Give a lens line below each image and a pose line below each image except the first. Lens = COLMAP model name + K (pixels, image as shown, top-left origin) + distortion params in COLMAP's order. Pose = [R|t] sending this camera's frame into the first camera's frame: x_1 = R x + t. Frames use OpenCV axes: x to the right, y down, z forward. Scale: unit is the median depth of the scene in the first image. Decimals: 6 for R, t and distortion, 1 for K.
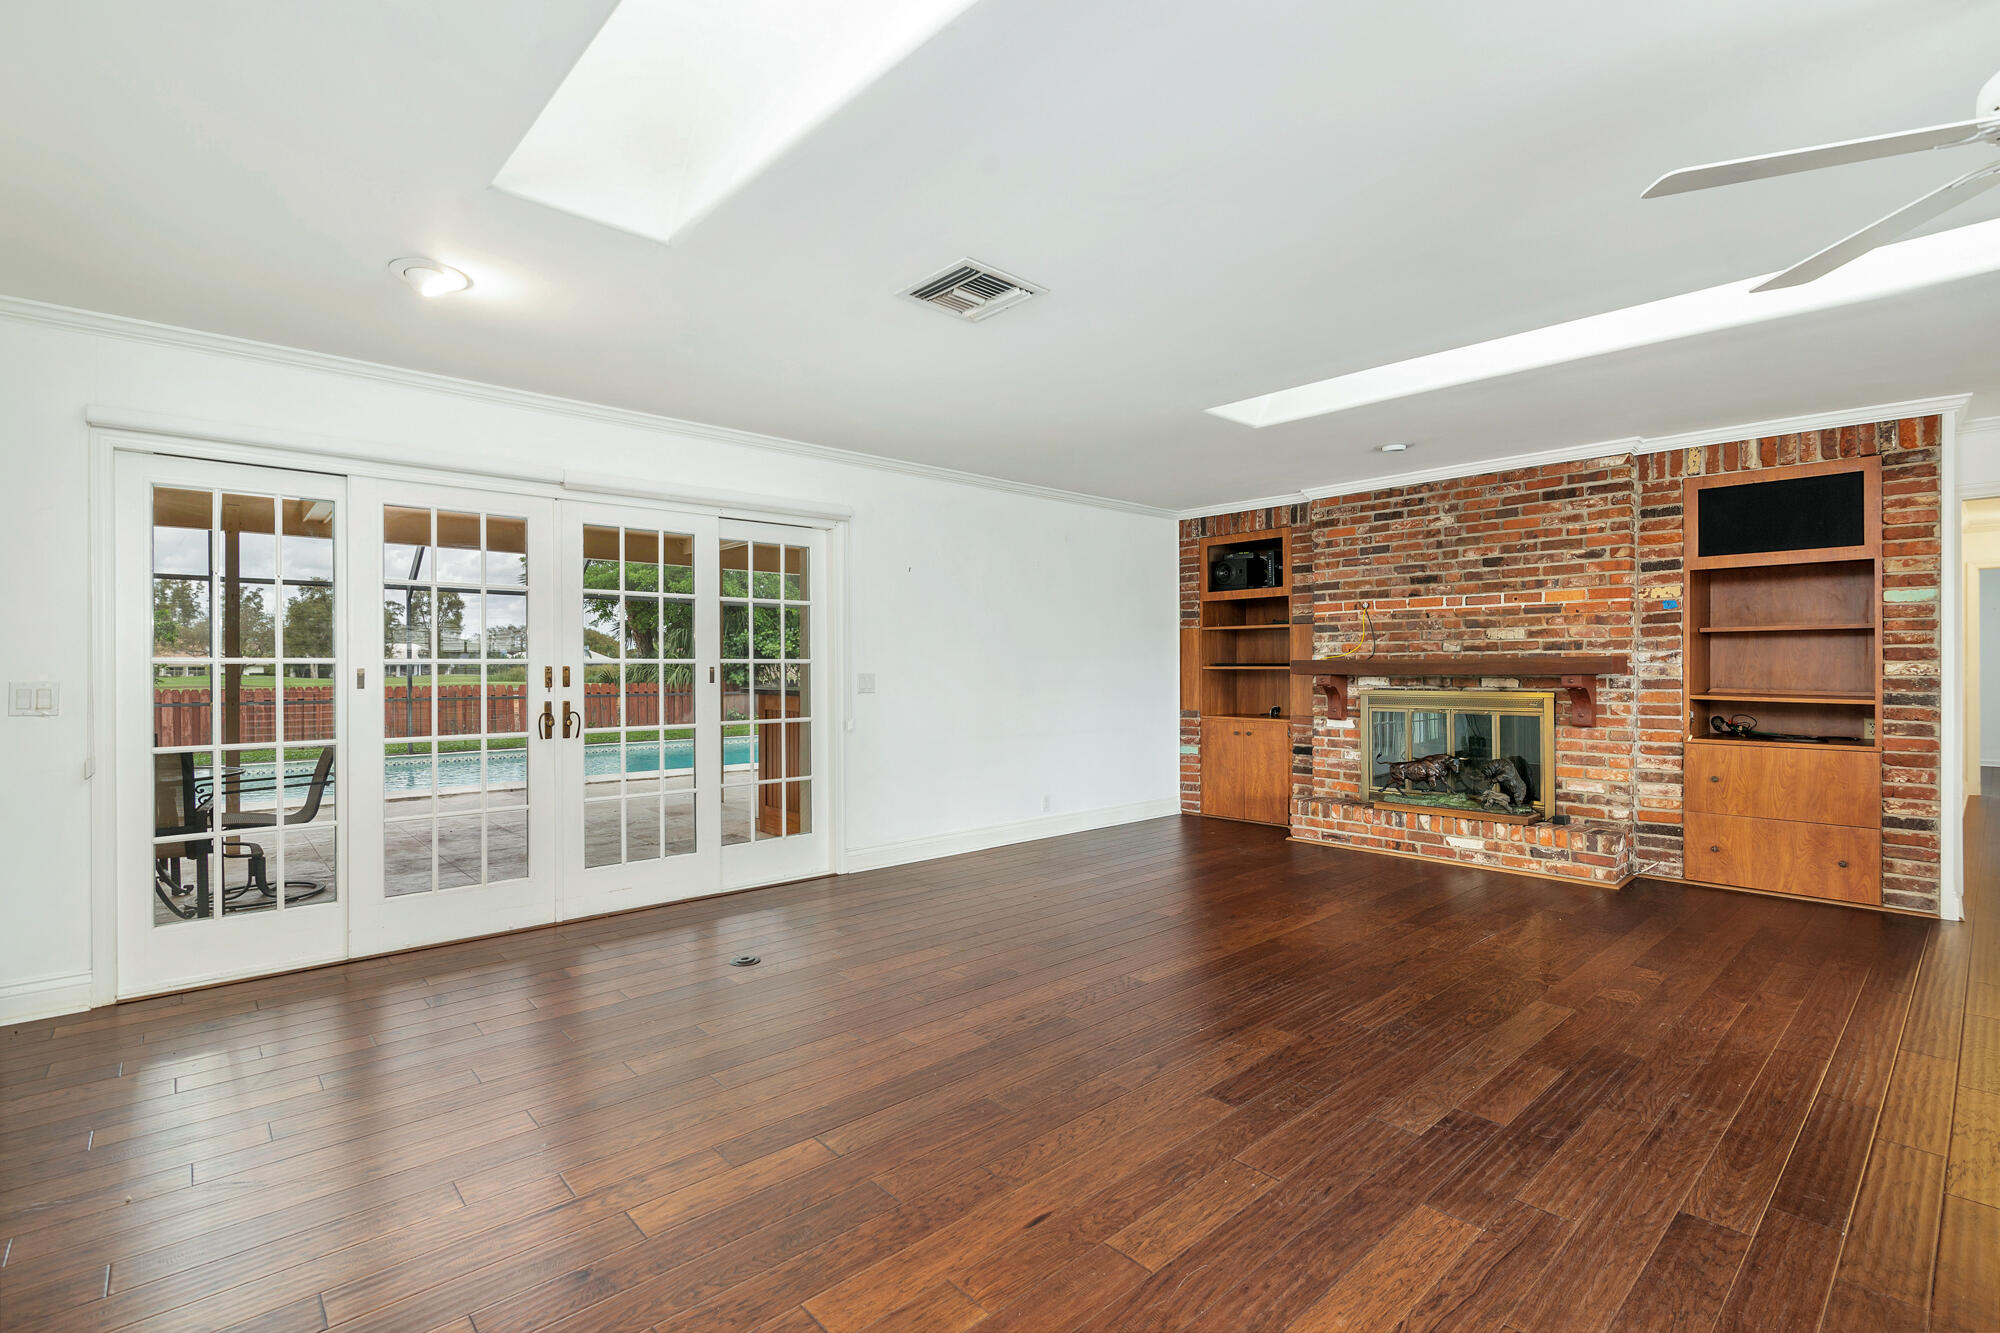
lens RADIAL K [[912.0, 0, 1000.0], [0, 912.0, 666.5], [0, 0, 1]] dist [-0.000380, -0.000219]
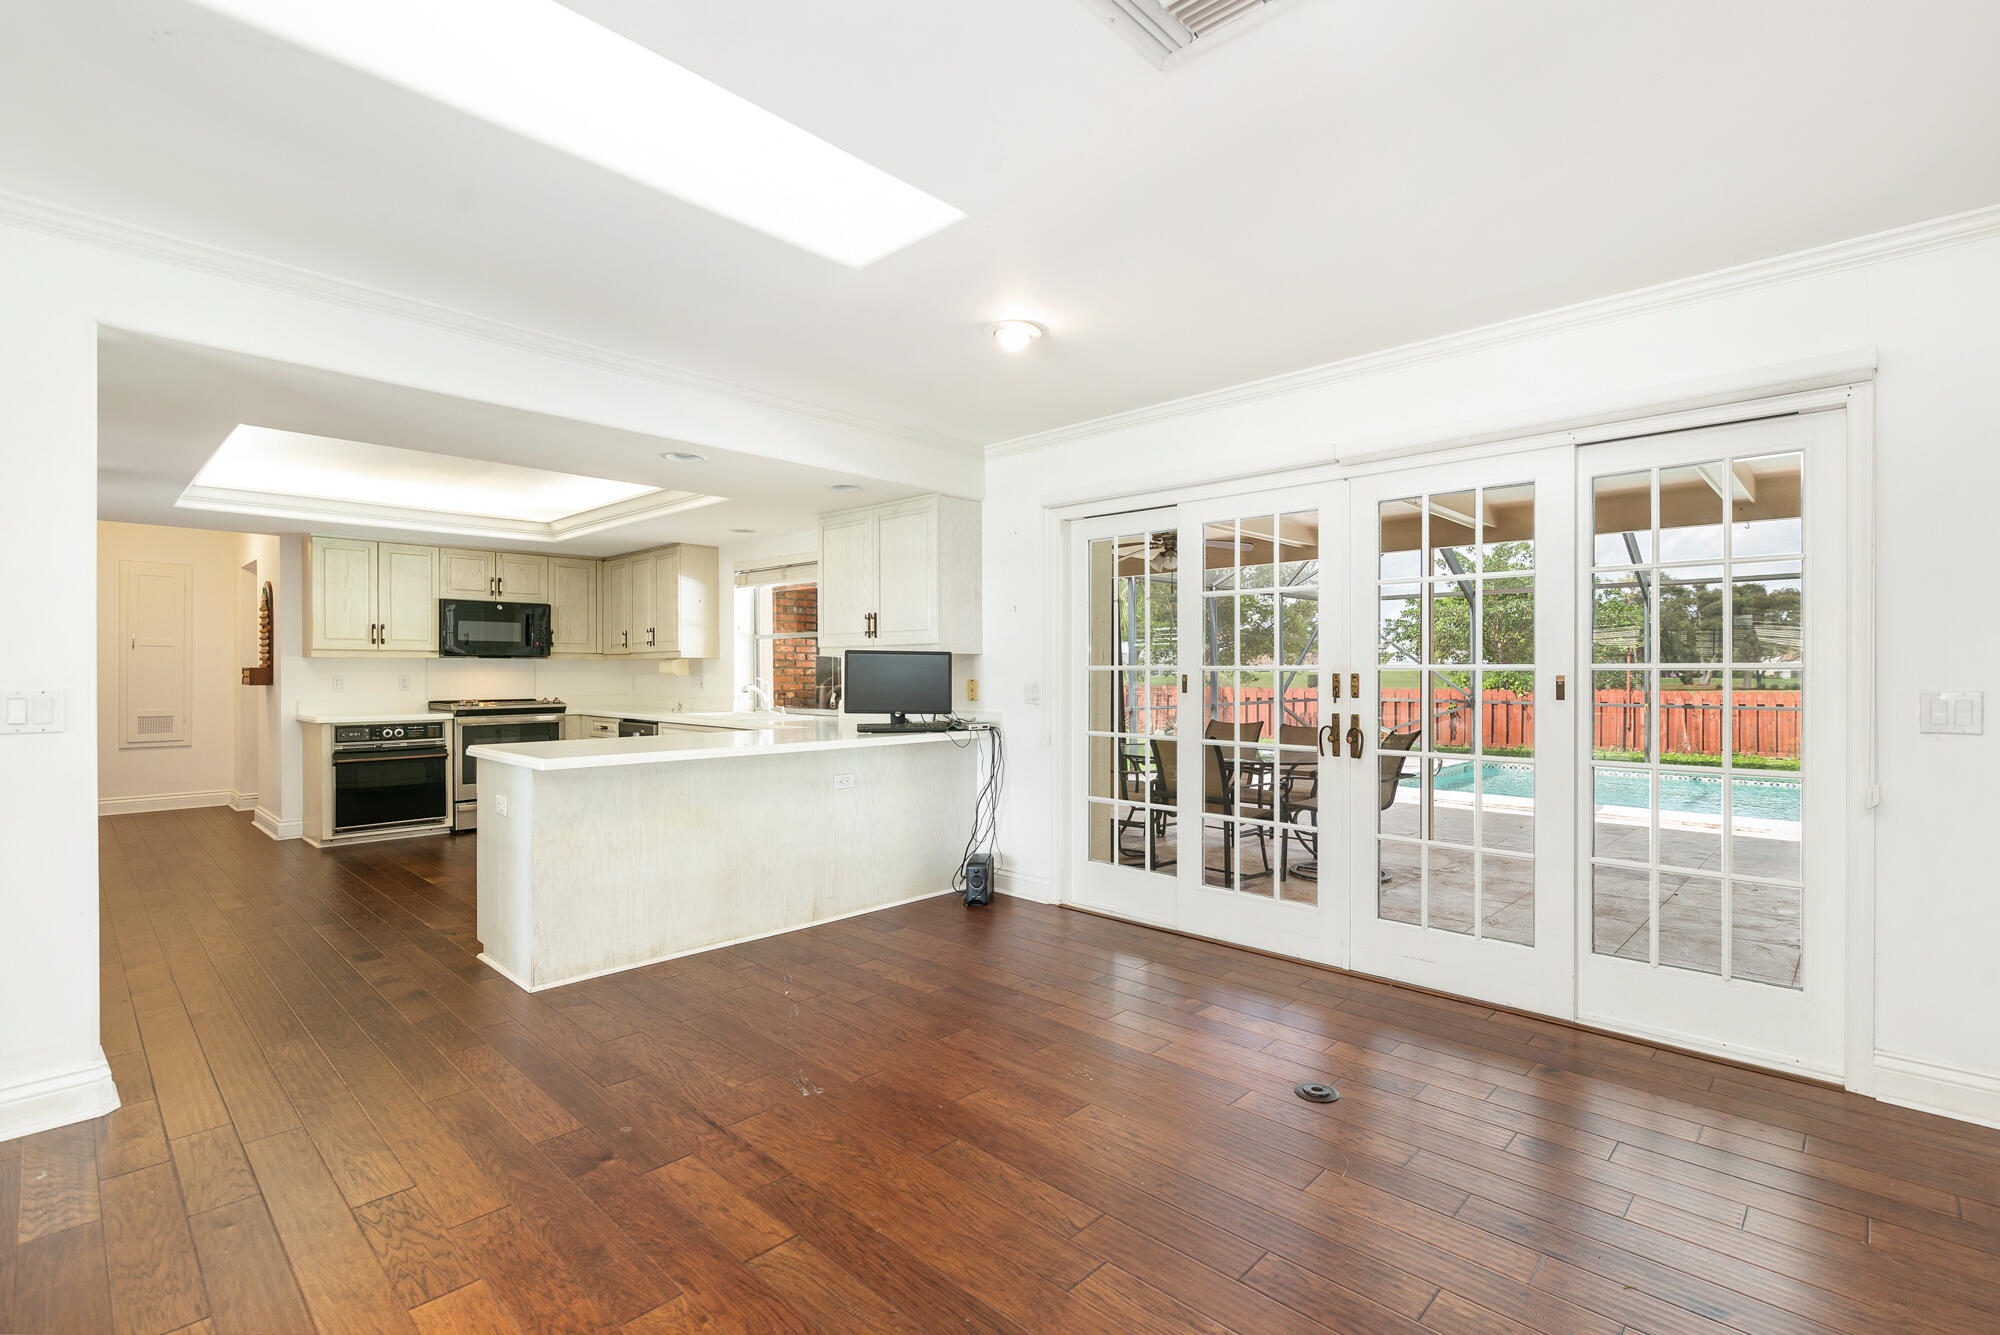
lens RADIAL K [[912.0, 0, 1000.0], [0, 912.0, 667.5], [0, 0, 1]] dist [-0.000380, -0.000219]
pose [[0.069546, 0.001169, -0.997578, 0.284468], [0.000271, 0.999999, 0.001190, -0.005741], [0.997579, -0.000353, 0.069545, 0.489780]]
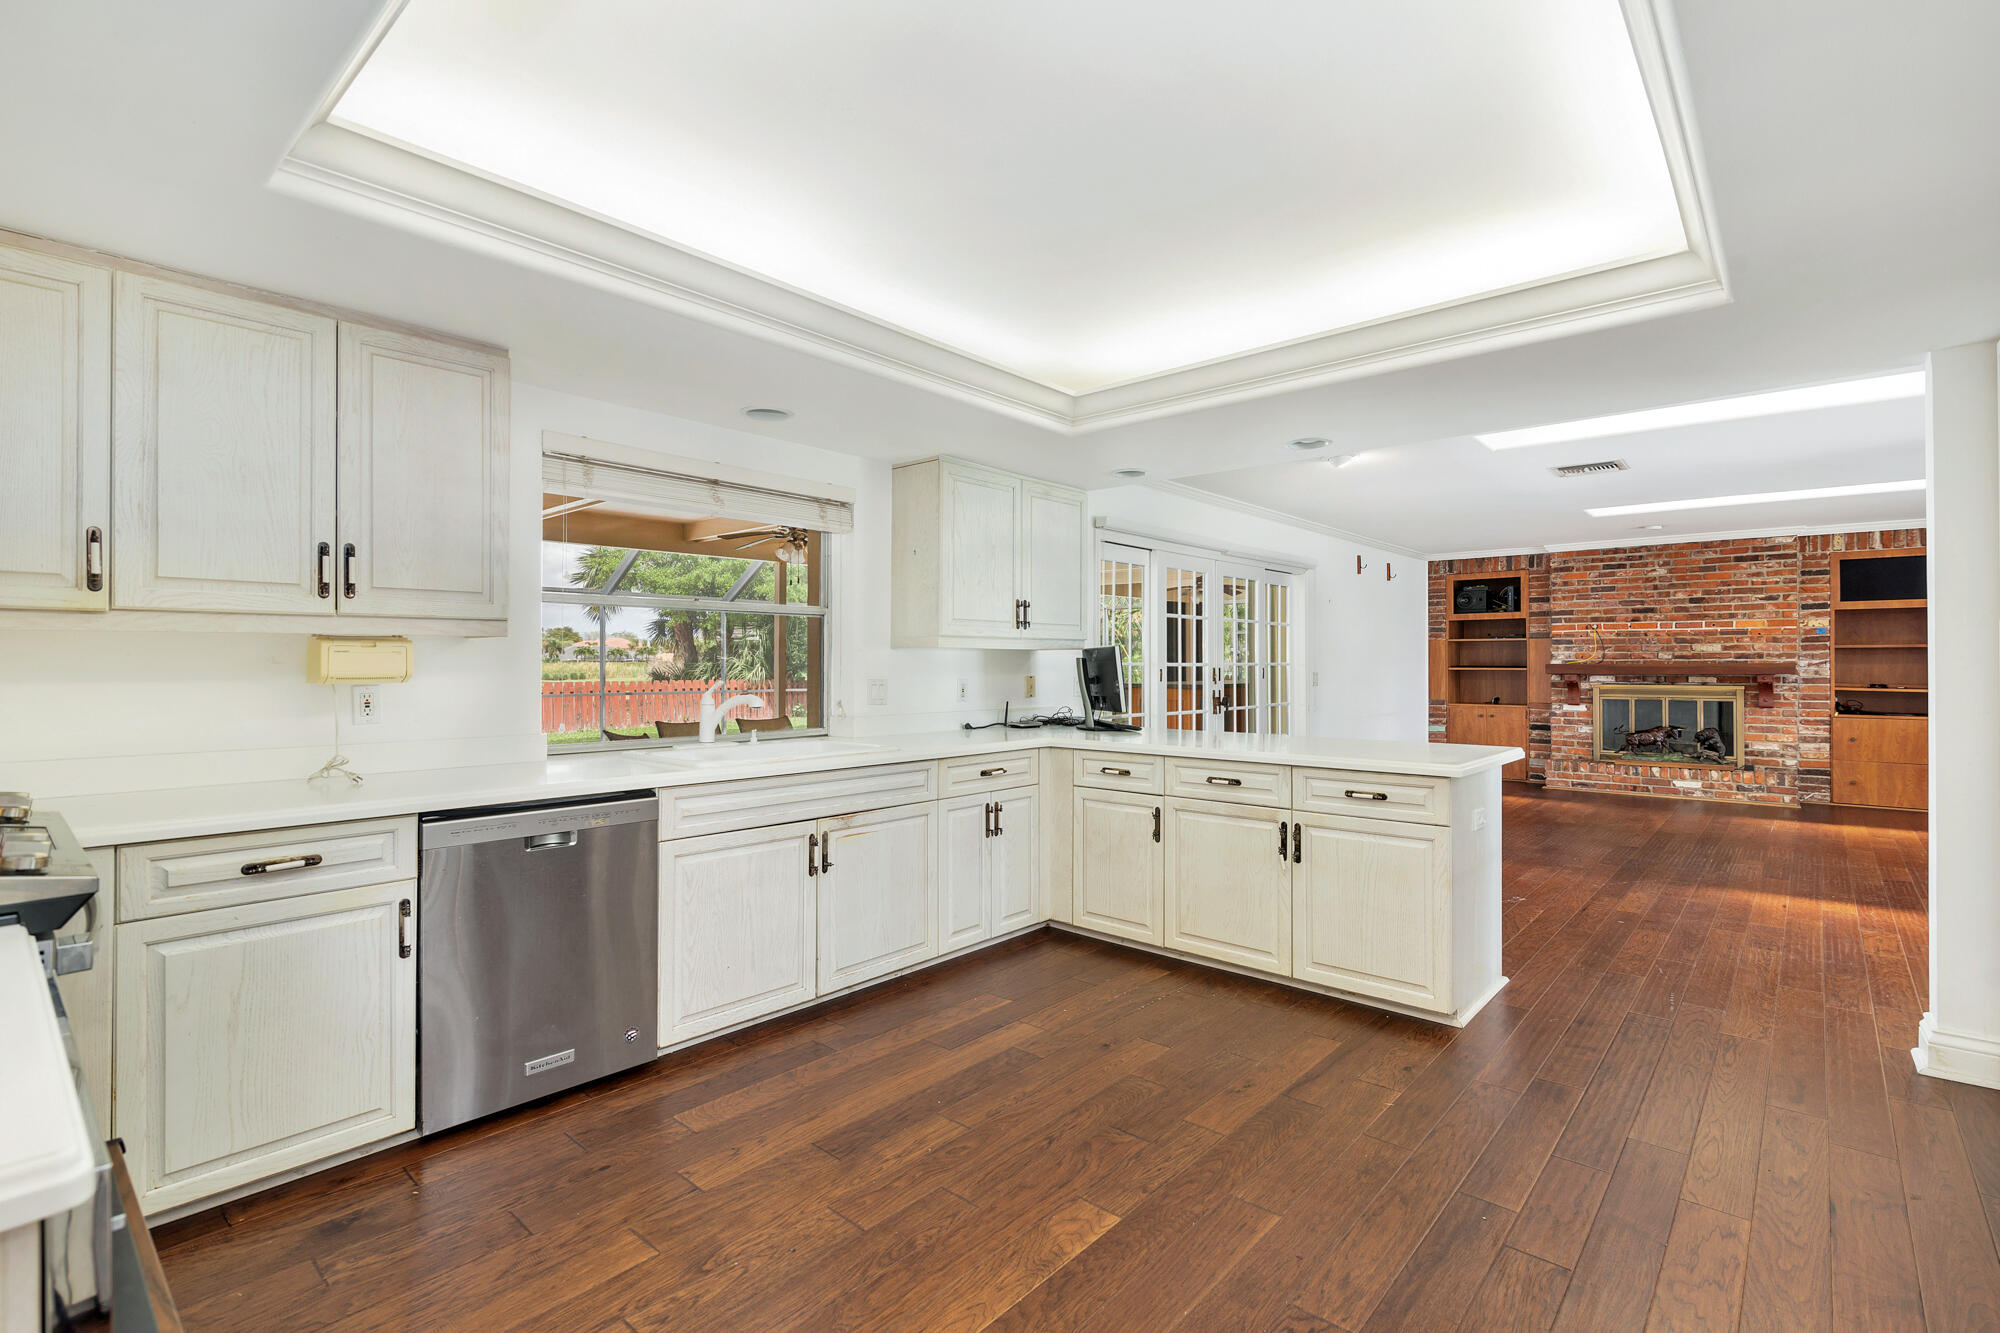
lens RADIAL K [[912.0, 0, 1000.0], [0, 912.0, 666.5], [0, 0, 1]] dist [-0.000380, -0.000219]
pose [[0.992456, 0.002609, 0.122572, -0.826994], [-0.003059, 0.999989, 0.003484, -0.006406], [-0.122562, -0.003833, 0.992453, -0.380003]]
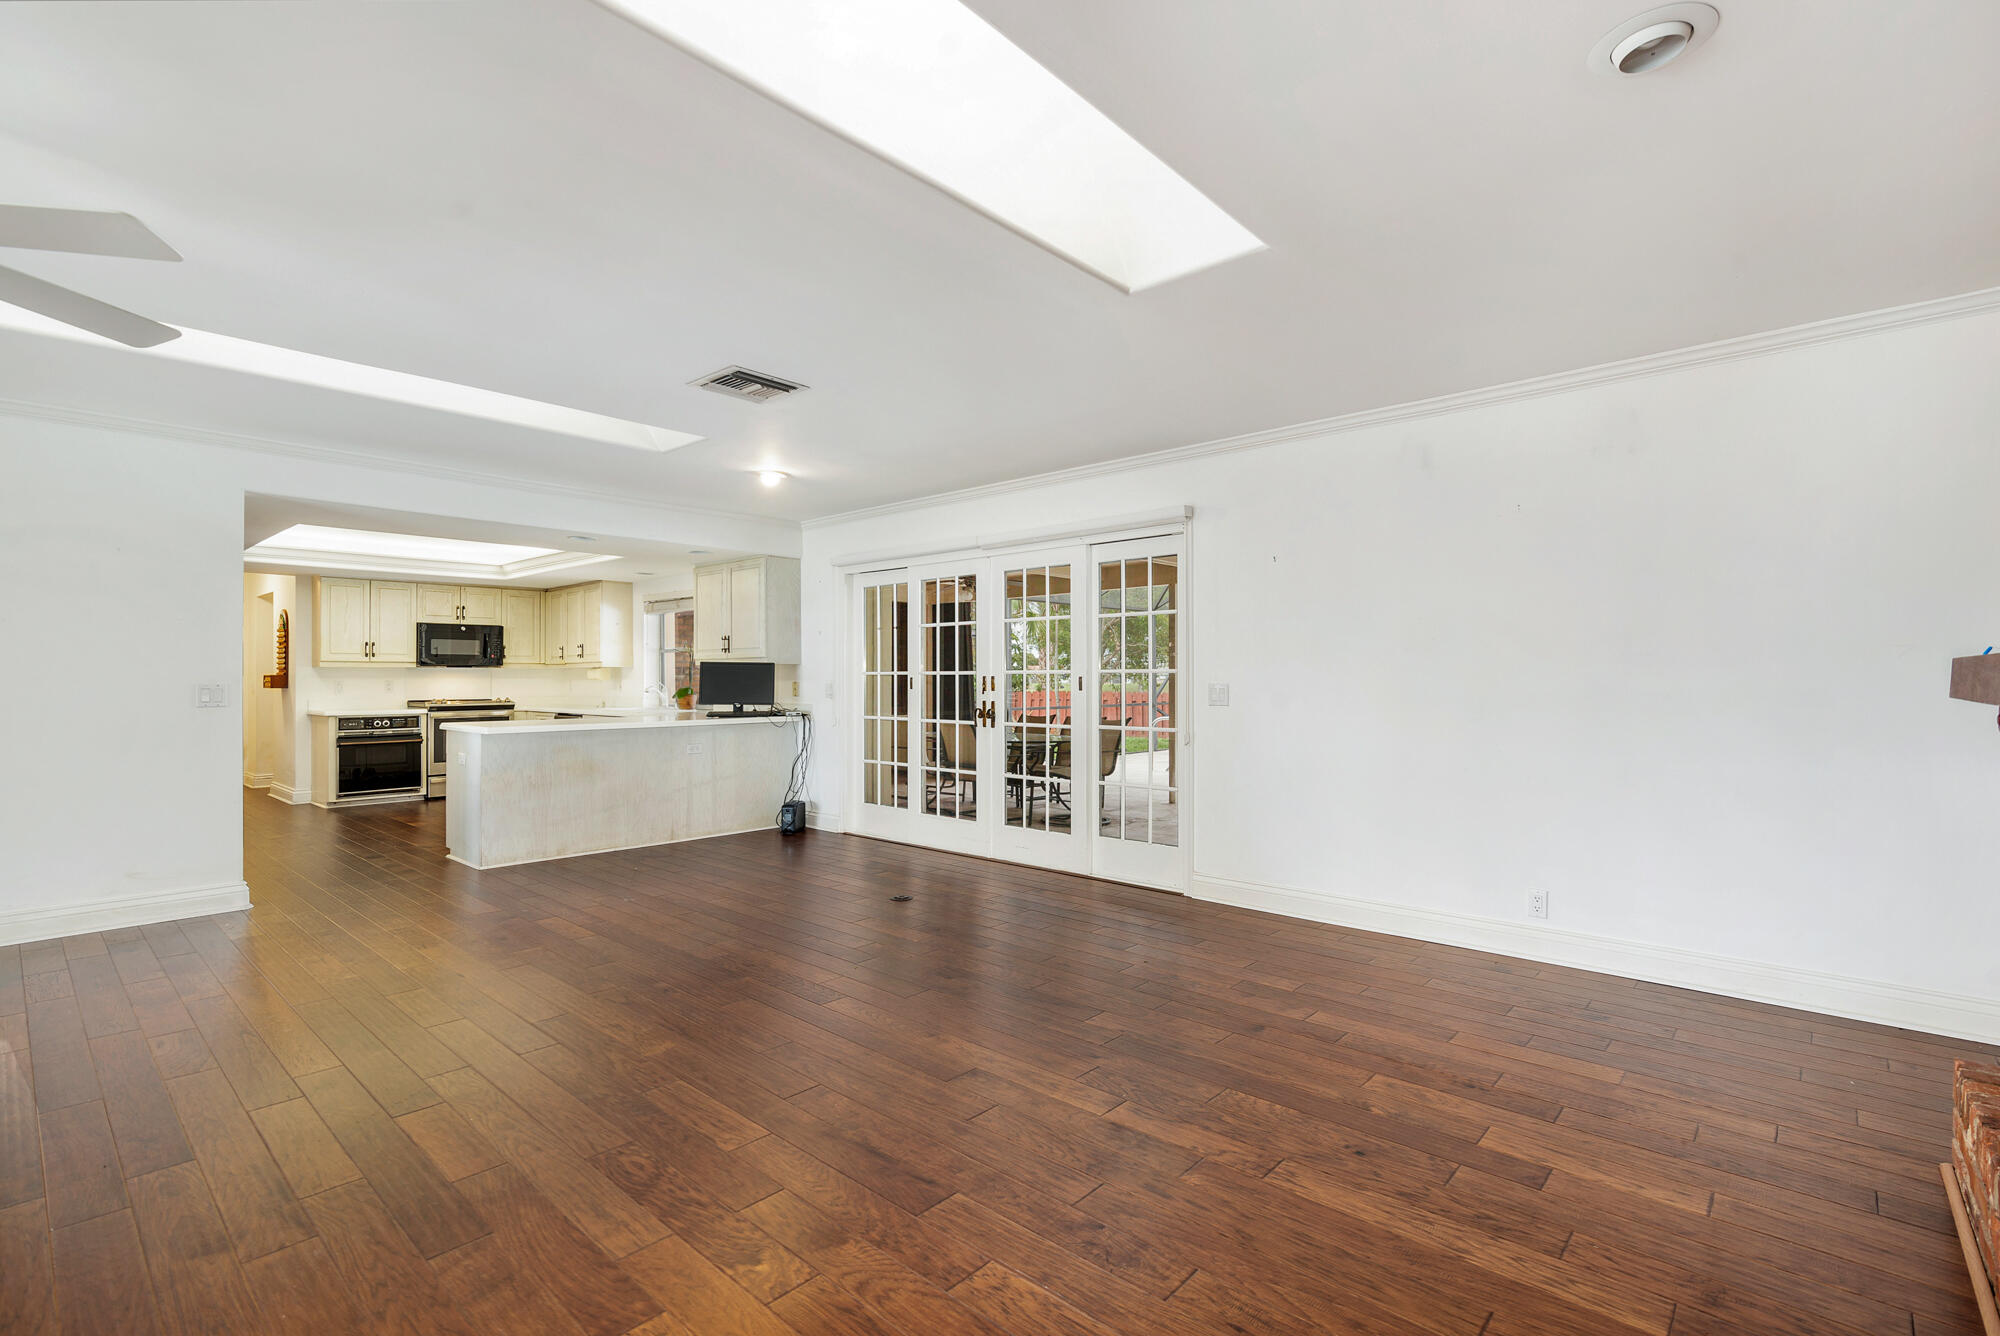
lens RADIAL K [[911.6, 0, 1000.0], [0, 911.6, 668.0], [0, 0, 1]] dist [0.002536, -0.000212]
pose [[0.097377, -0.007914, -0.995216, 0.737604], [0.001978, 0.999968, -0.007758, -0.001536], [0.995246, -0.001213, 0.097390, 0.703695]]
